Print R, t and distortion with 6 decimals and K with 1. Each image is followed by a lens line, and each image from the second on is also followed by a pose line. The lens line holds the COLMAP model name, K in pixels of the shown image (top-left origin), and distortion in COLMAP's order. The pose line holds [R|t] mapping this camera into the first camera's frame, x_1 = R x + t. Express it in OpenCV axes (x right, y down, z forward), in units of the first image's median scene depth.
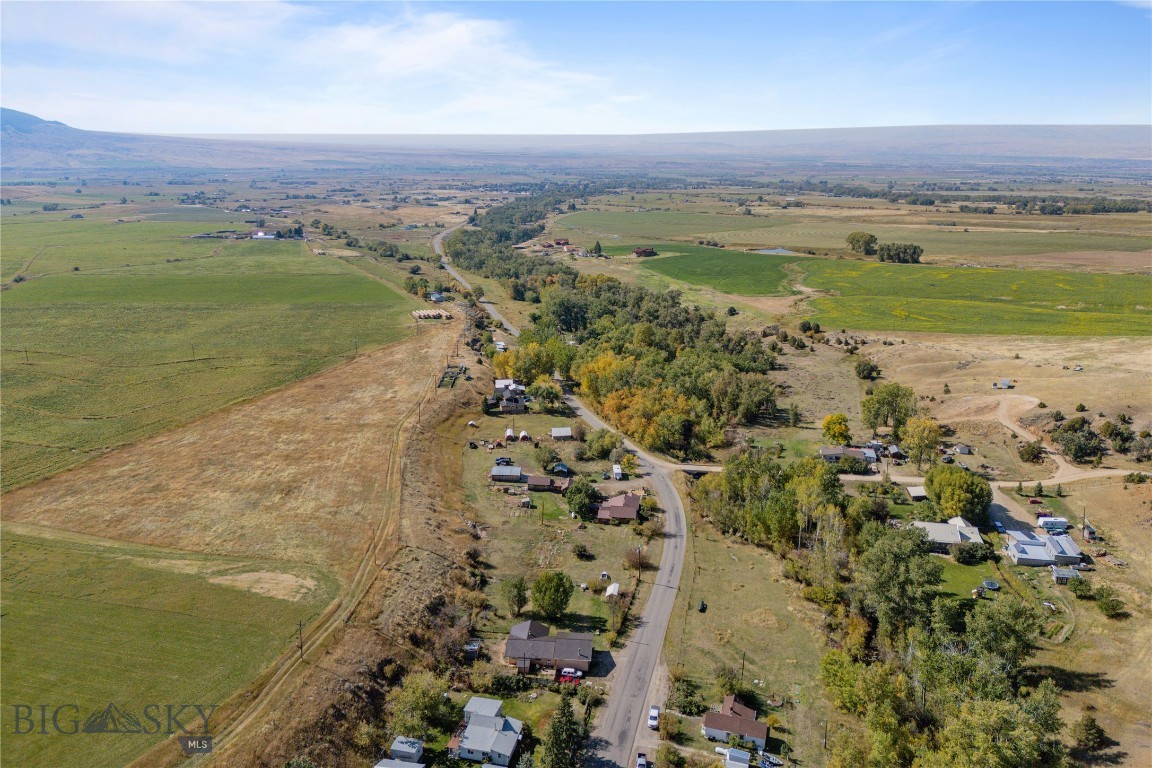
lens RADIAL K [[839.1, 0, 576.9], [0, 839.1, 313.7], [0, 0, 1]] dist [0.104581, -0.132907]
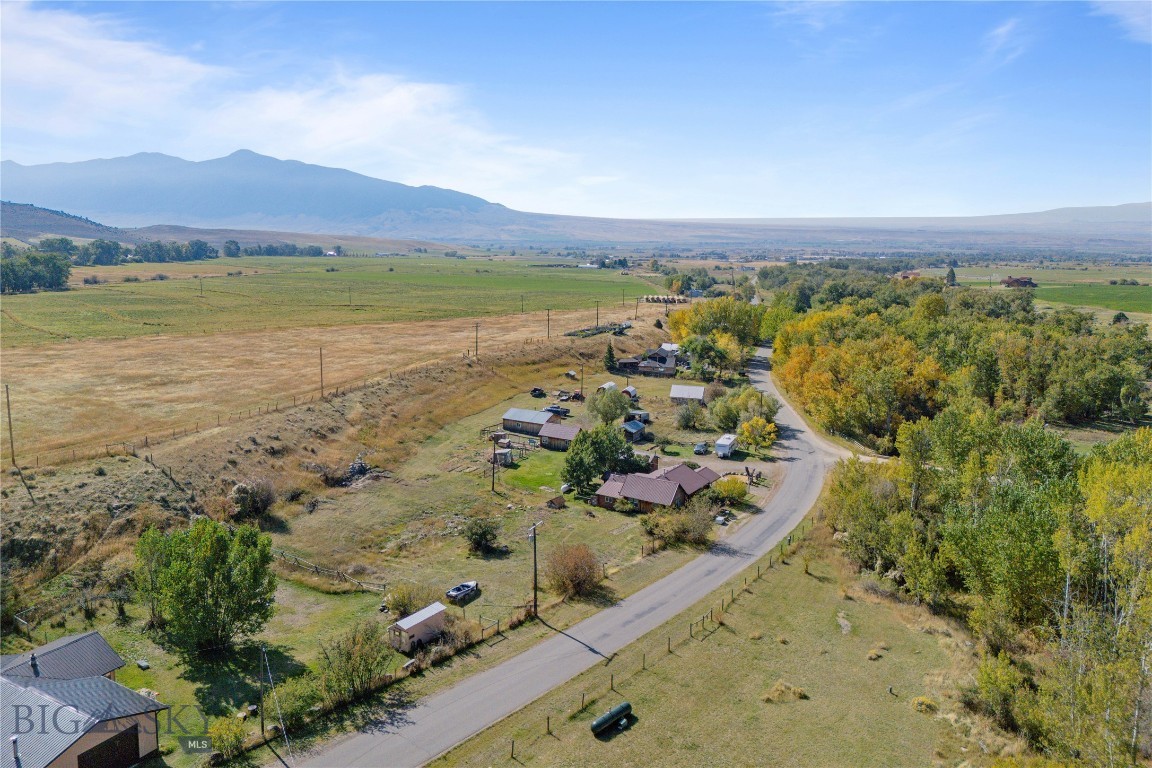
lens RADIAL K [[833.2, 0, 580.8], [0, 833.2, 337.5], [0, 0, 1]] dist [0.090831, -0.112318]
pose [[0.901426, 0.060444, -0.428693, 0.107359], [-0.088670, 0.994991, -0.046160, 0.089551], [0.423756, 0.079622, 0.902270, 0.286570]]
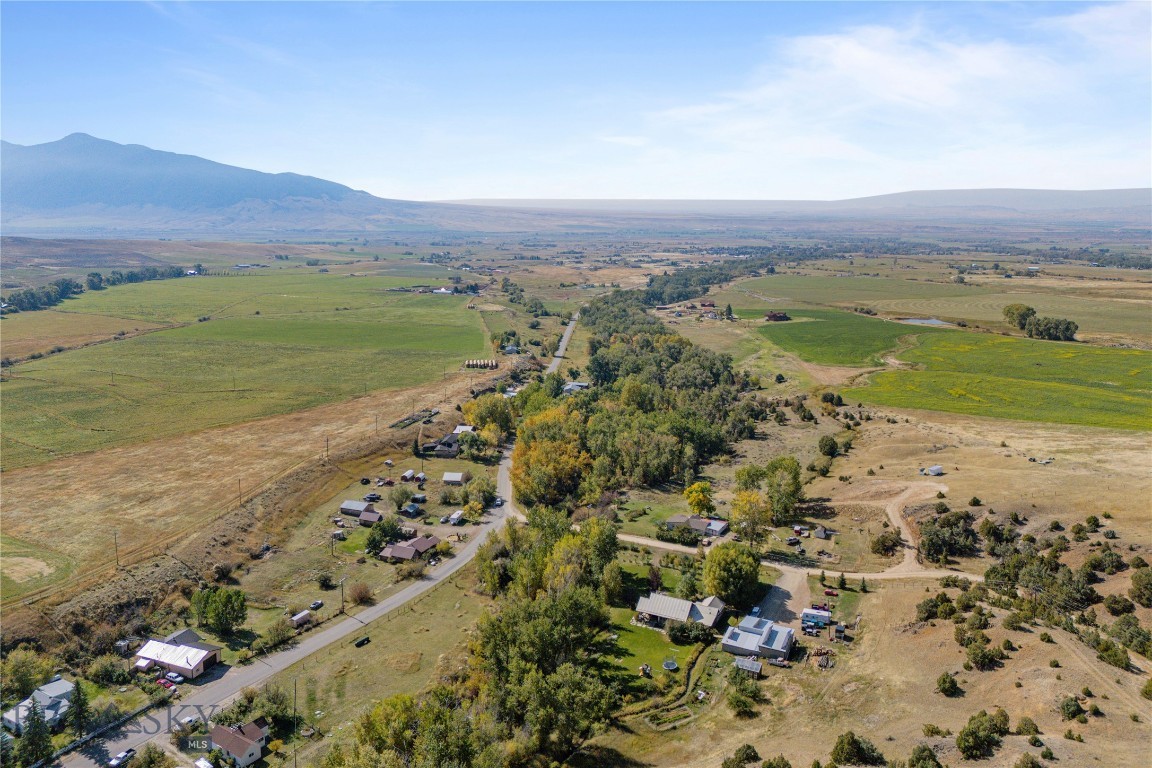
lens RADIAL K [[833.2, 0, 580.8], [0, 833.2, 337.5], [0, 0, 1]] dist [0.090831, -0.112318]
pose [[0.956723, 0.044752, -0.287539, 0.279507], [-0.057818, 0.997637, -0.037103, -0.001619], [0.285200, 0.052122, 0.957050, 0.027624]]
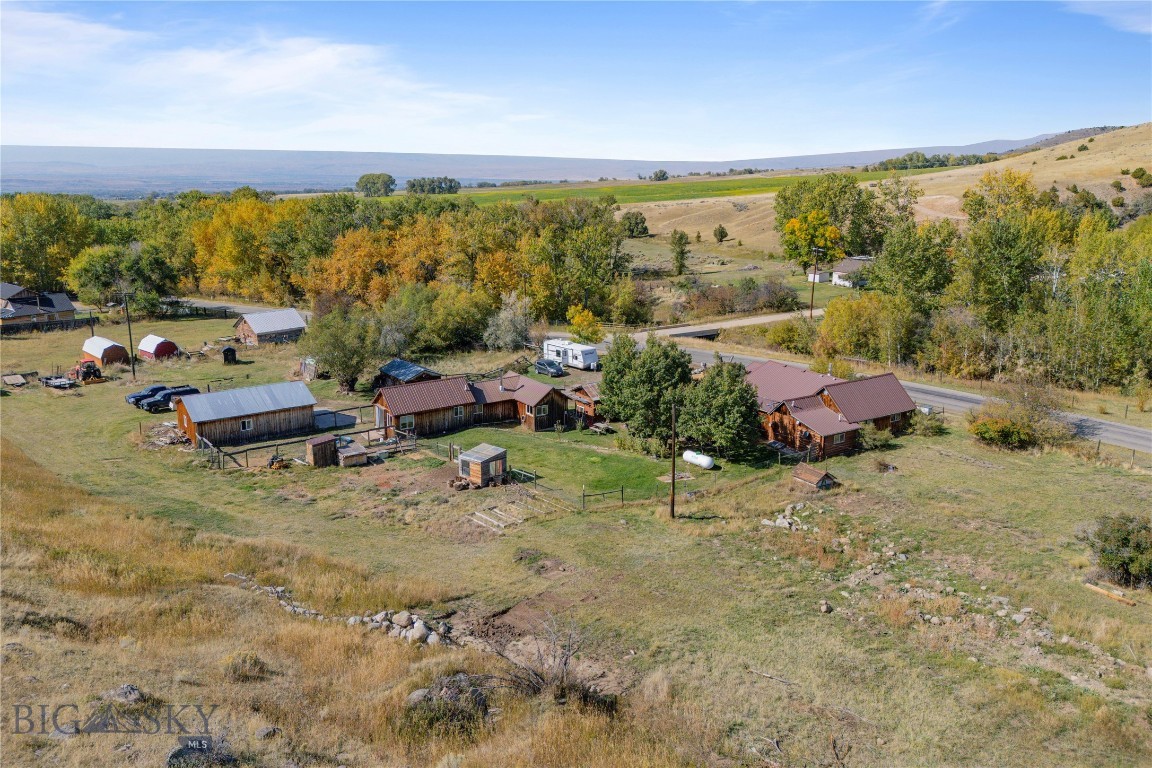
lens RADIAL K [[847.8, 0, 575.5], [0, 847.8, 342.9], [0, 0, 1]] dist [0.074297, -0.078137]
pose [[0.775264, -0.130371, 0.618037, -0.092363], [0.127828, 0.990604, 0.048614, 0.097436], [-0.618568, 0.041314, 0.784645, 0.427555]]
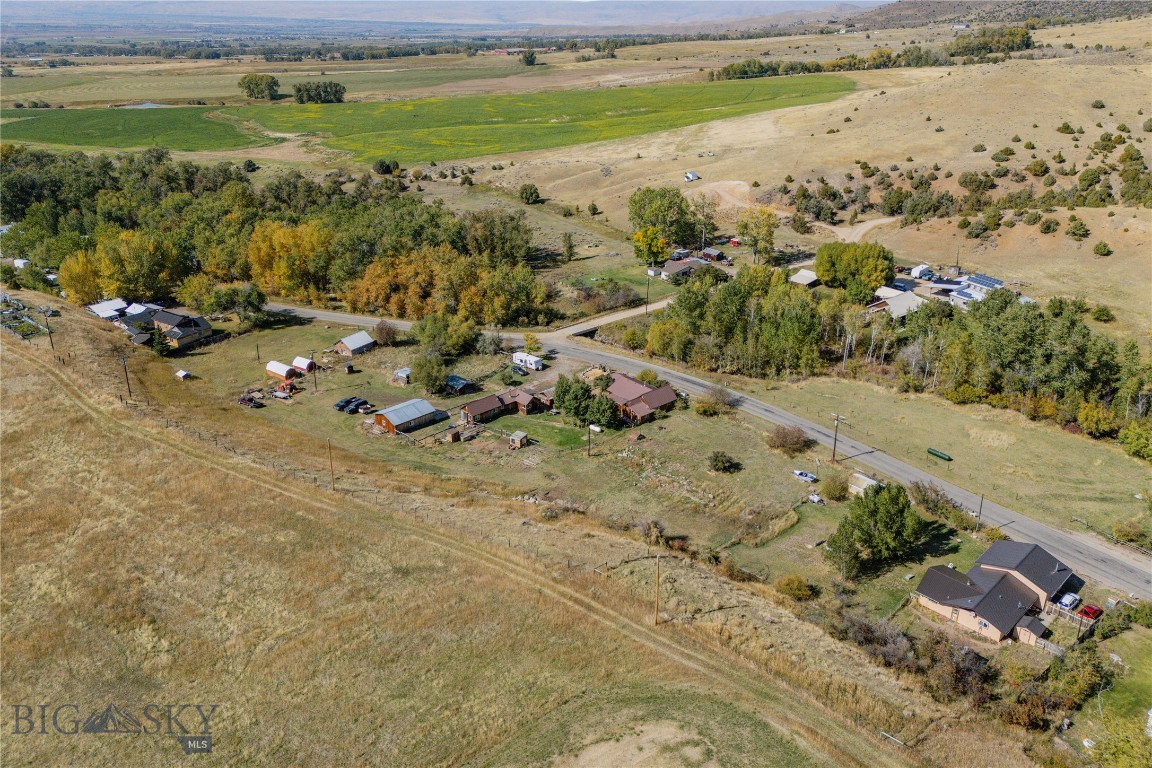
lens RADIAL K [[841.5, 0, 574.8], [0, 841.5, 343.6], [0, 0, 1]] dist [0.103741, -0.127575]
pose [[0.667211, -0.274432, 0.692472, -0.229032], [0.145624, 0.959775, 0.240054, 0.009801], [-0.730495, -0.059326, 0.680336, 0.297628]]
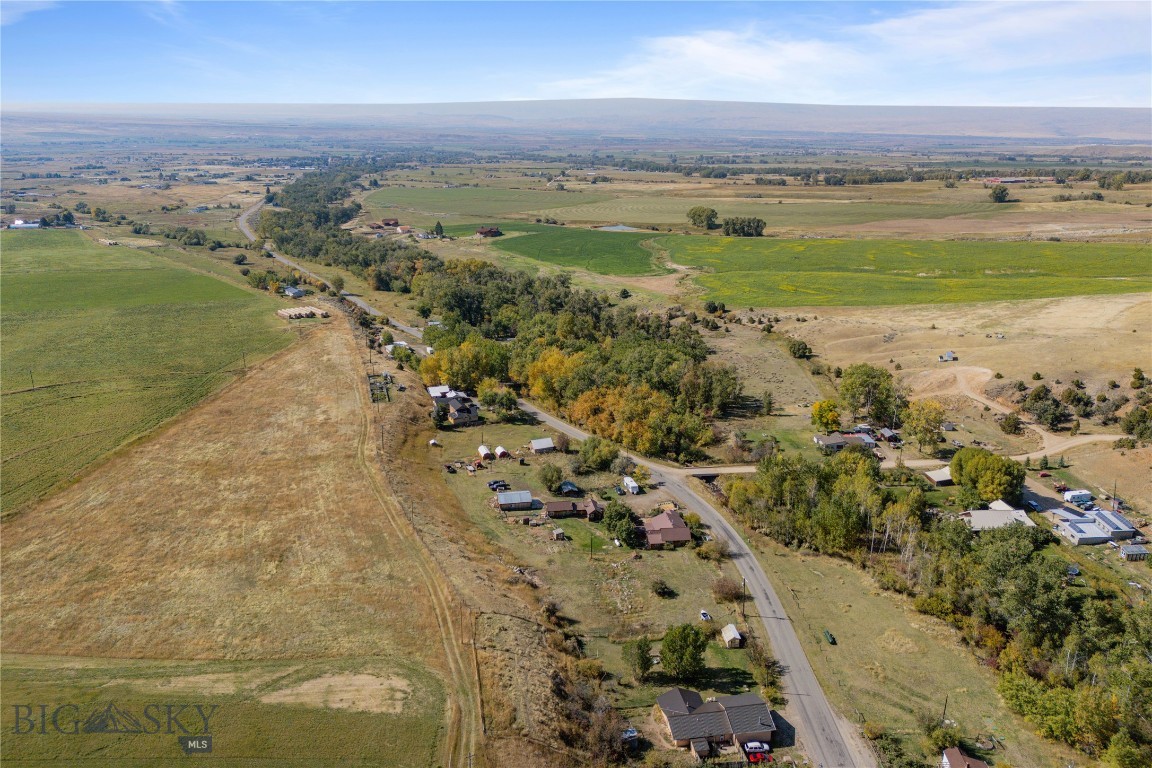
lens RADIAL K [[841.5, 0, 574.8], [0, 841.5, 343.6], [0, 0, 1]] dist [0.103741, -0.127575]
pose [[0.968025, -0.061758, 0.243132, -0.129630], [0.046279, 0.996551, 0.068878, -0.017222], [-0.246548, -0.055423, 0.967545, 0.083688]]
